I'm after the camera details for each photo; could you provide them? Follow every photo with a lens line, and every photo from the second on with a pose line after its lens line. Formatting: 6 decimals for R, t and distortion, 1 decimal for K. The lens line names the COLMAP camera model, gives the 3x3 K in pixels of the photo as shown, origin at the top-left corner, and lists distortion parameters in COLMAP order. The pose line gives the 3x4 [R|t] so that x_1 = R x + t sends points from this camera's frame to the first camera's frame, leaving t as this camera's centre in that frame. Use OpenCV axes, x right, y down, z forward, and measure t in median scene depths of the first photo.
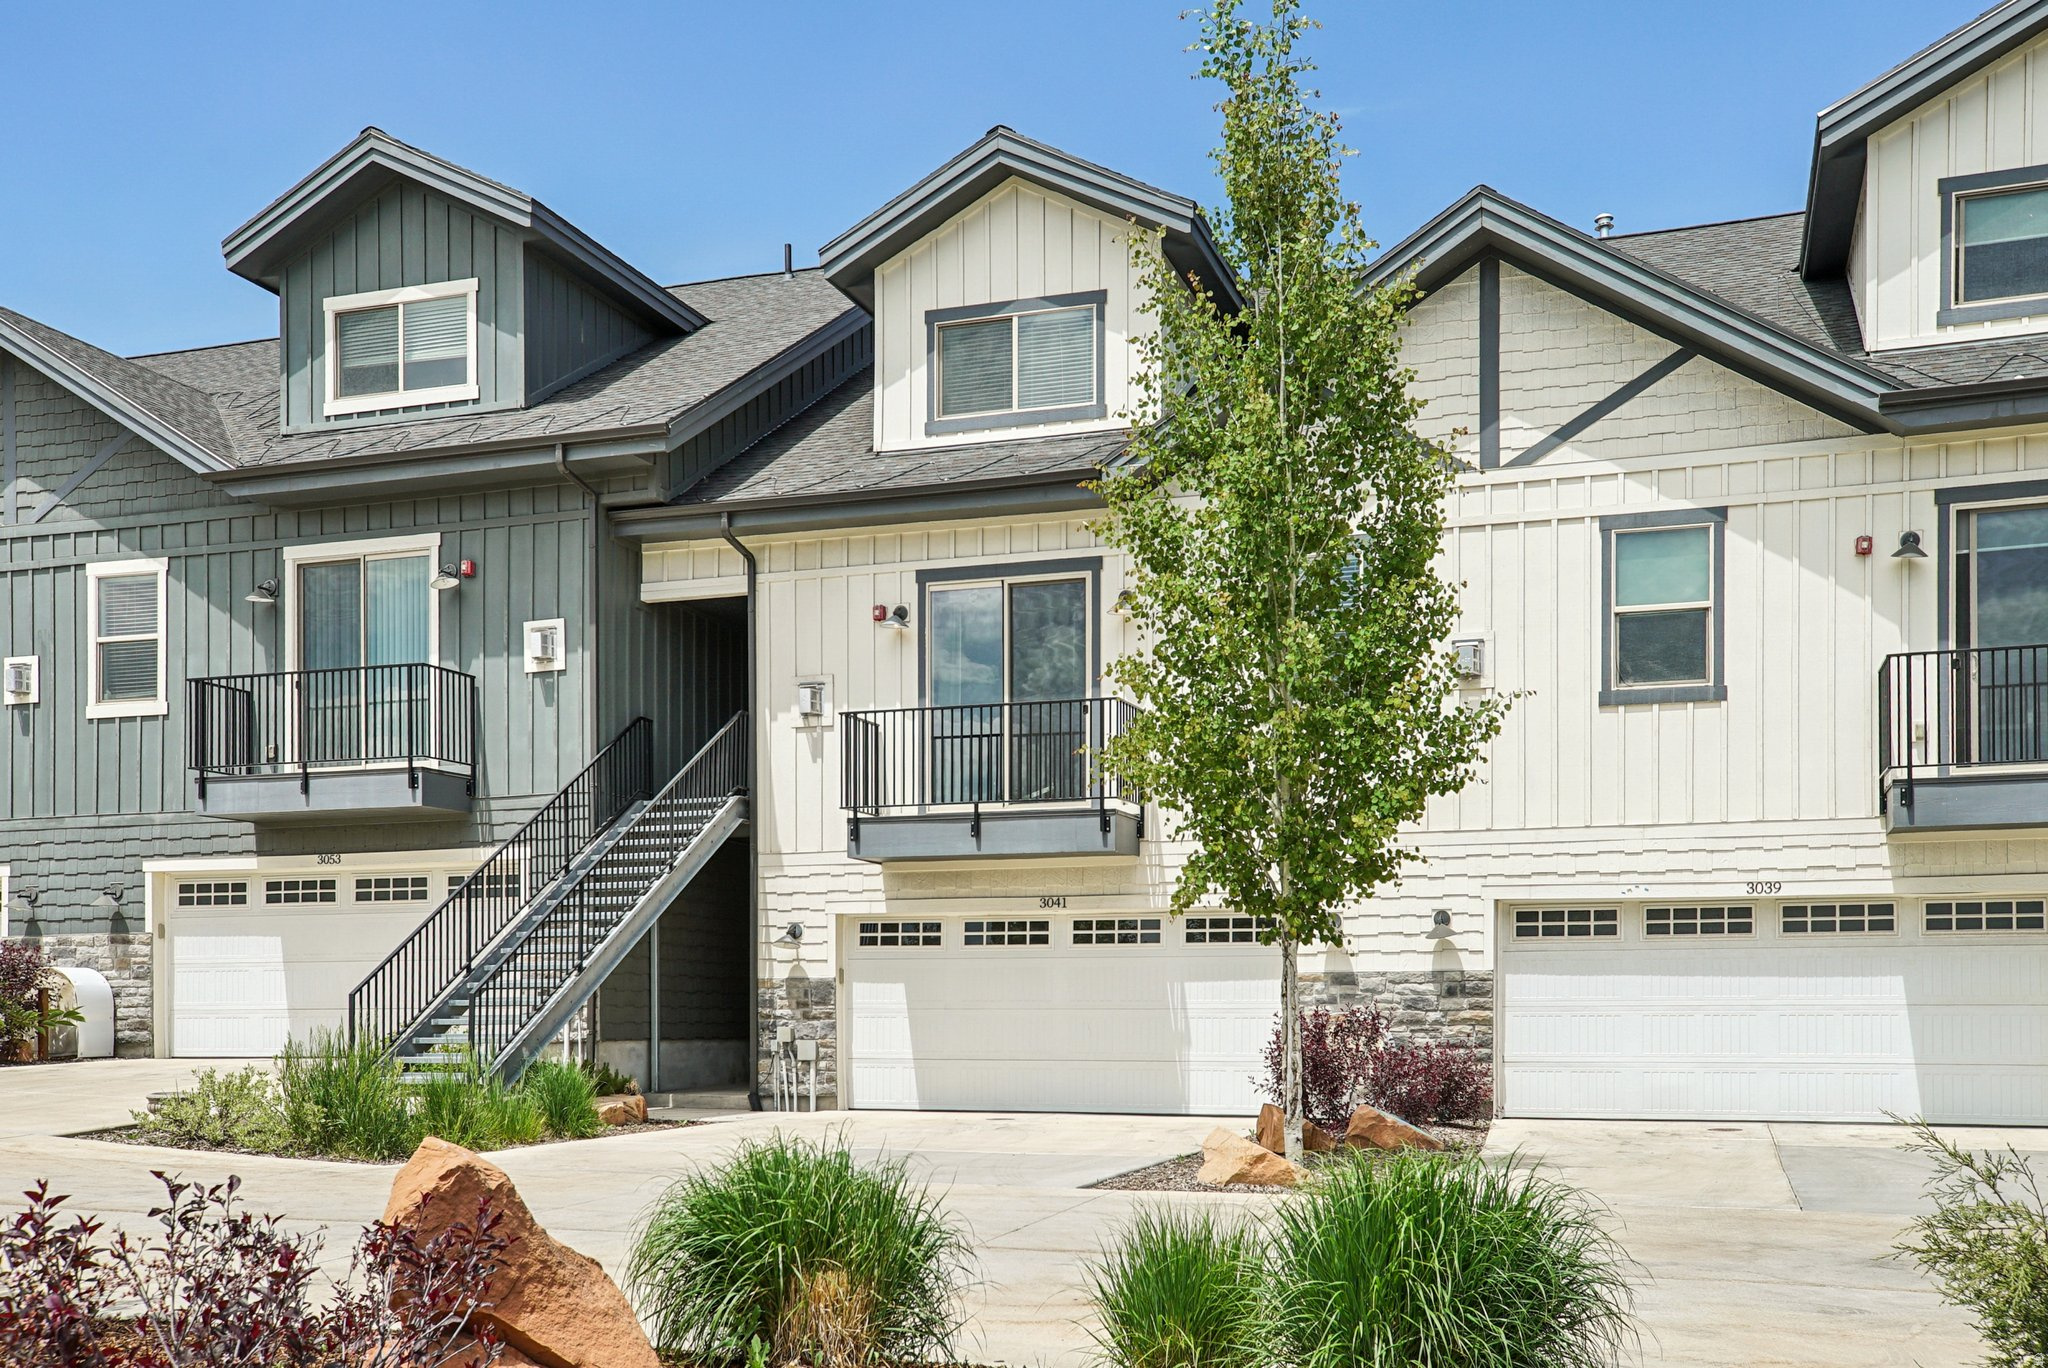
lens RADIAL K [[2036.4, 0, 1024.0], [0, 2036.4, 684.0], [0, 0, 1]] dist [0.045644, 0.003318]
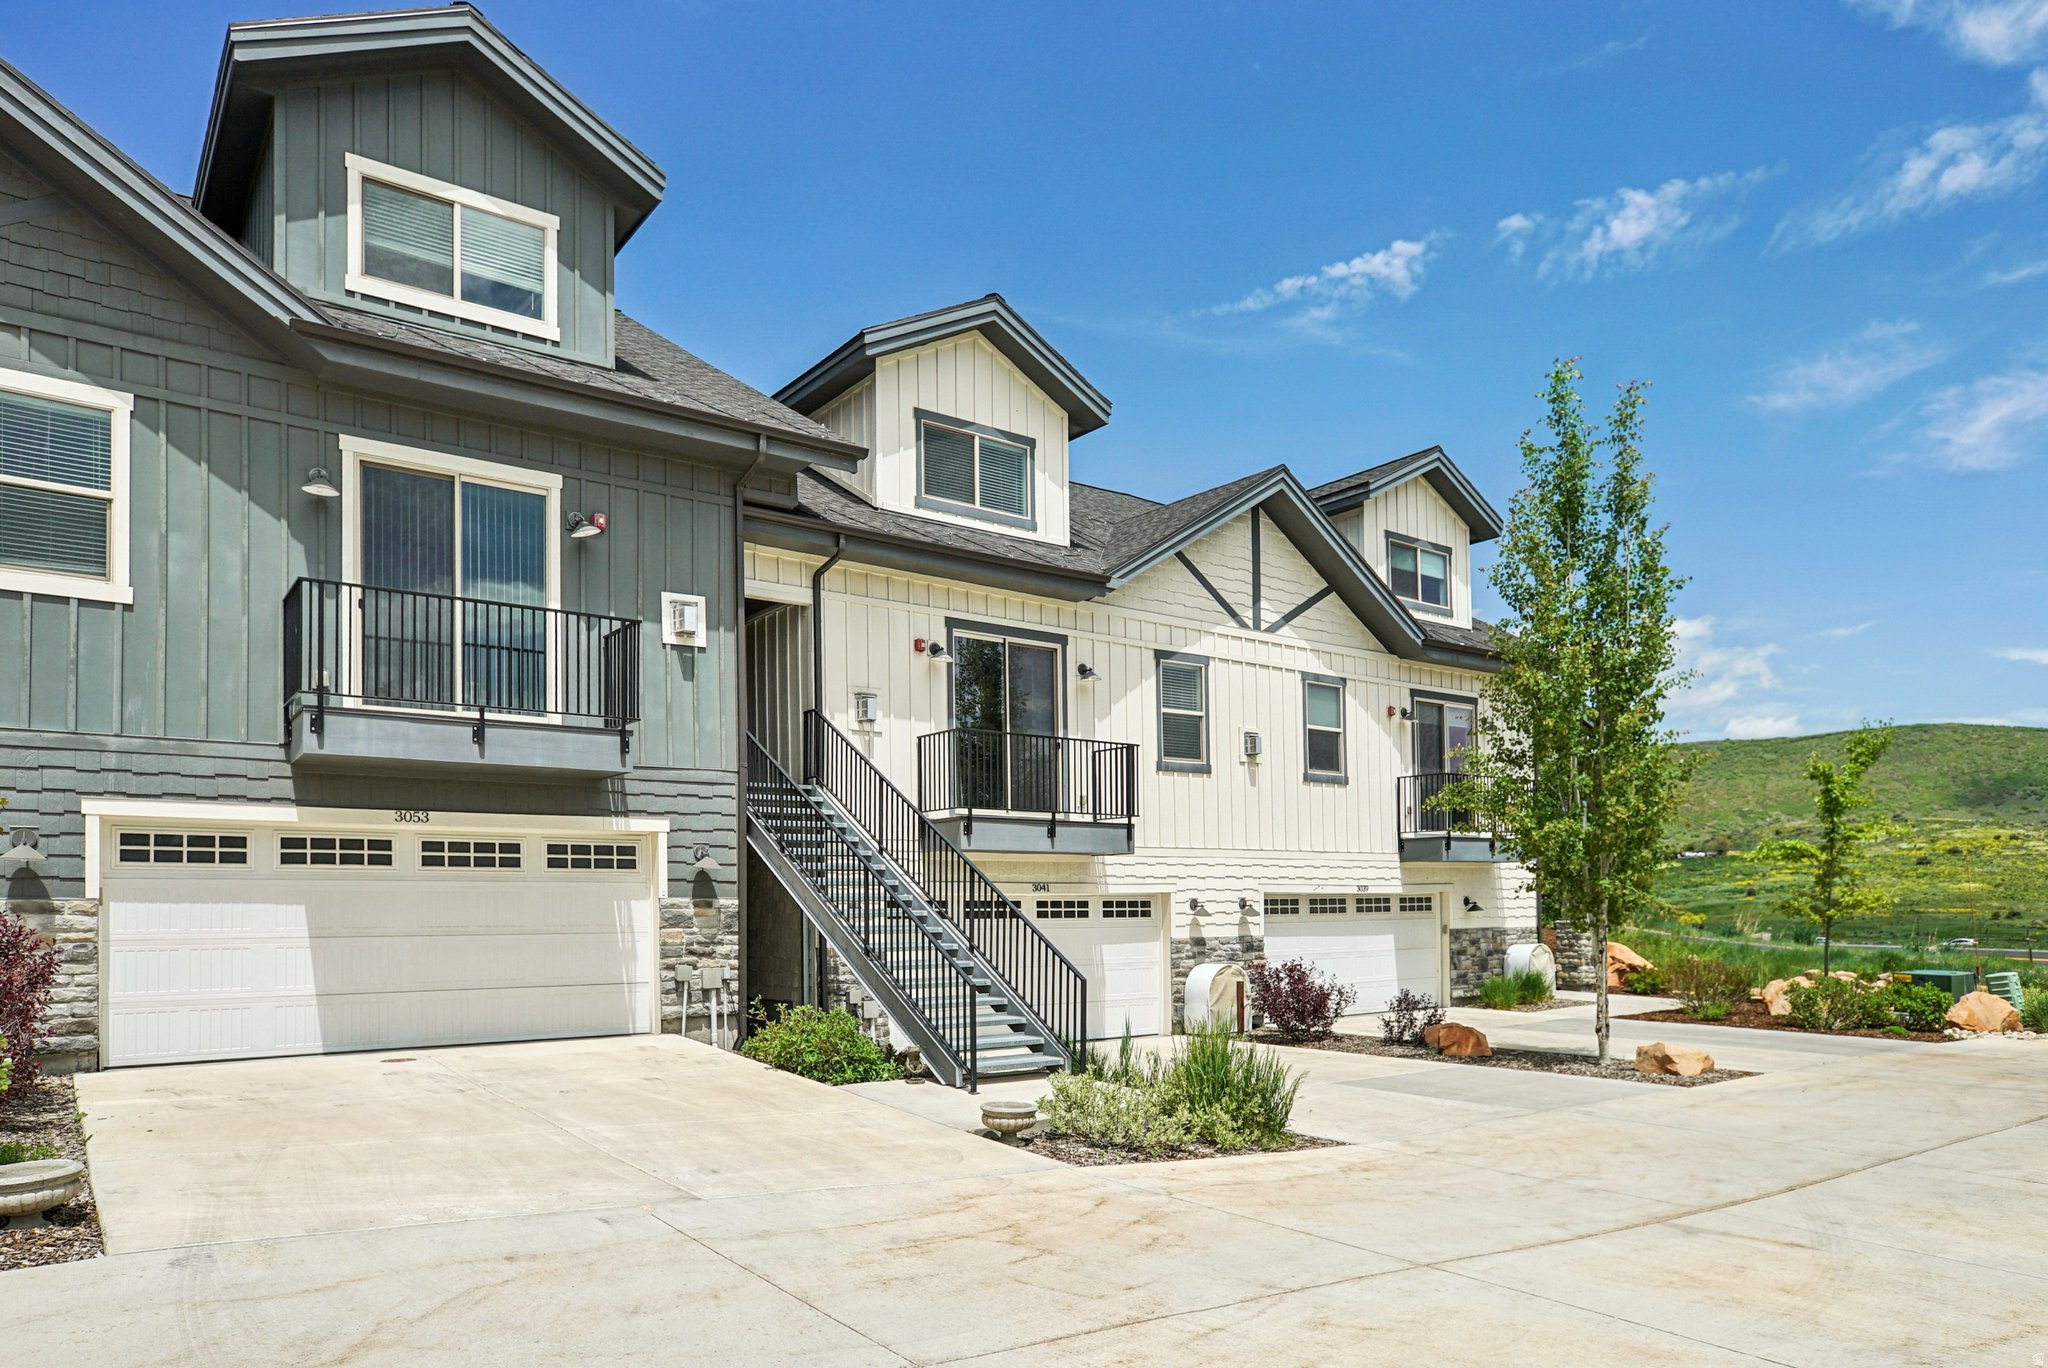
lens RADIAL K [[1312.0, 0, 1024.0], [0, 1312.0, 684.0], [0, 0, 1]] dist [-0.000637, 0.000640]
pose [[0.553325, 0.139940, 0.821126, -0.667194], [-0.126244, 0.988488, -0.083392, 0.045066], [-0.823343, -0.057519, 0.564621, 0.493299]]
